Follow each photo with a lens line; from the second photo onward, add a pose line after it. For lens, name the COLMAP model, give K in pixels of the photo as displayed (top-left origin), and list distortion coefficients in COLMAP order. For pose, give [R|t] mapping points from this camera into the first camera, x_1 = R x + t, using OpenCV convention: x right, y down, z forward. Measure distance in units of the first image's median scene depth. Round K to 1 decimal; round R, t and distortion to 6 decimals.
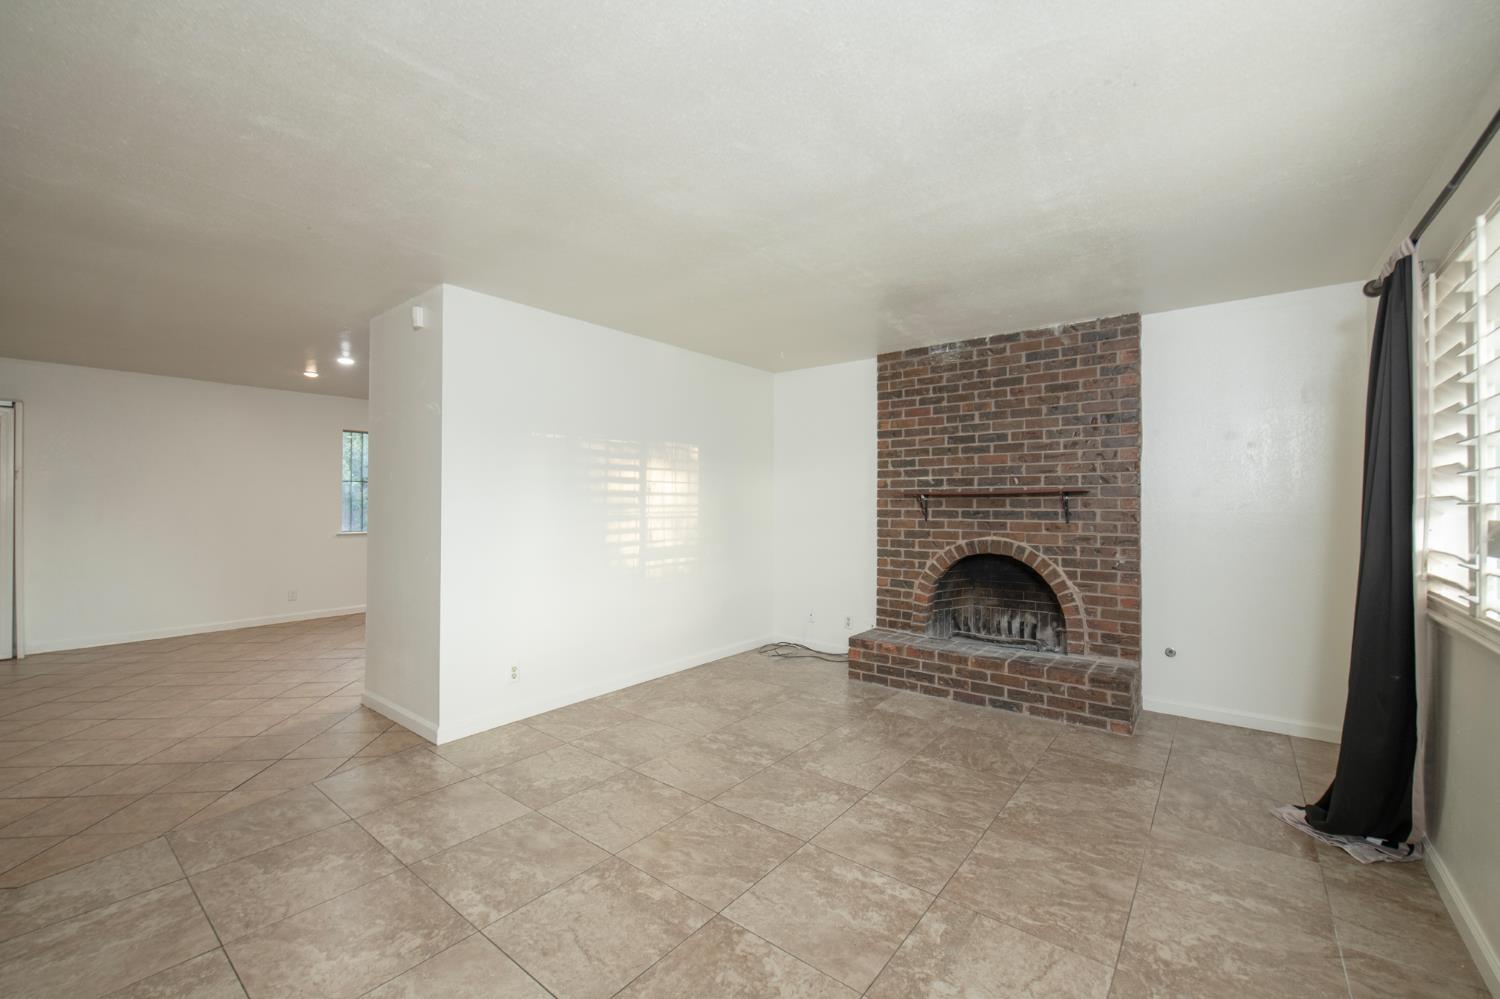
lens RADIAL K [[603.5, 0, 750.0], [0, 603.5, 499.5], [0, 0, 1]] dist [-0.015038, -0.000223]
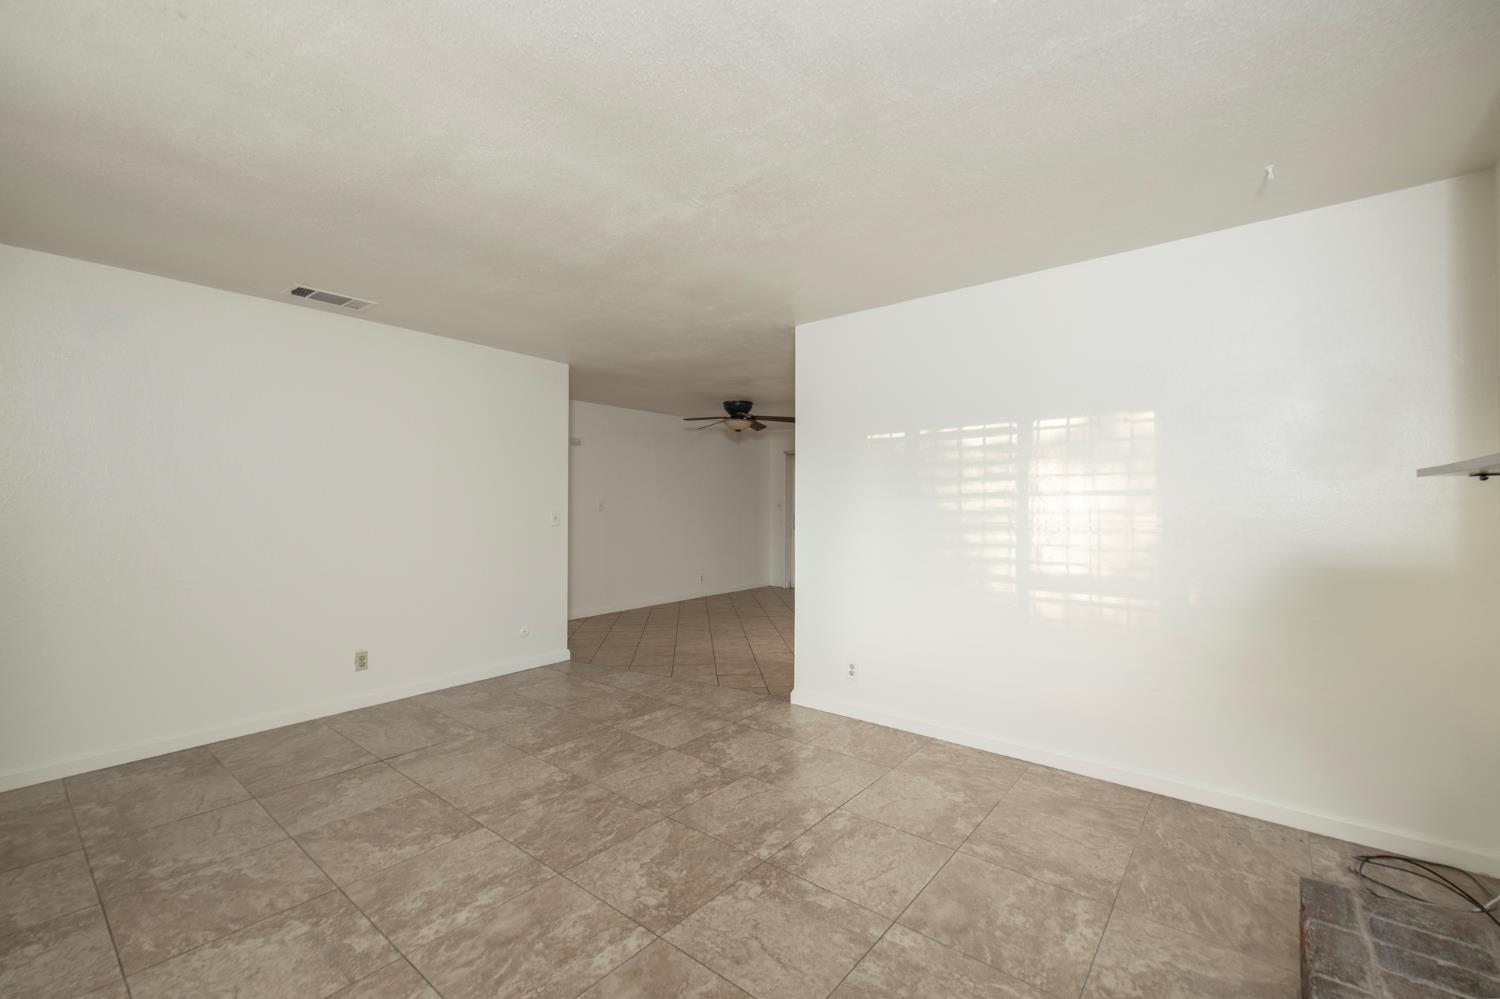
lens RADIAL K [[630.8, 0, 768.5], [0, 630.8, 496.7], [0, 0, 1]] dist [0.007220, -0.000076]
pose [[0.001358, -0.010321, -0.999946, 0.803138], [0.002096, 0.999945, -0.010318, 0.000886], [0.999997, -0.002082, 0.001380, 0.986372]]
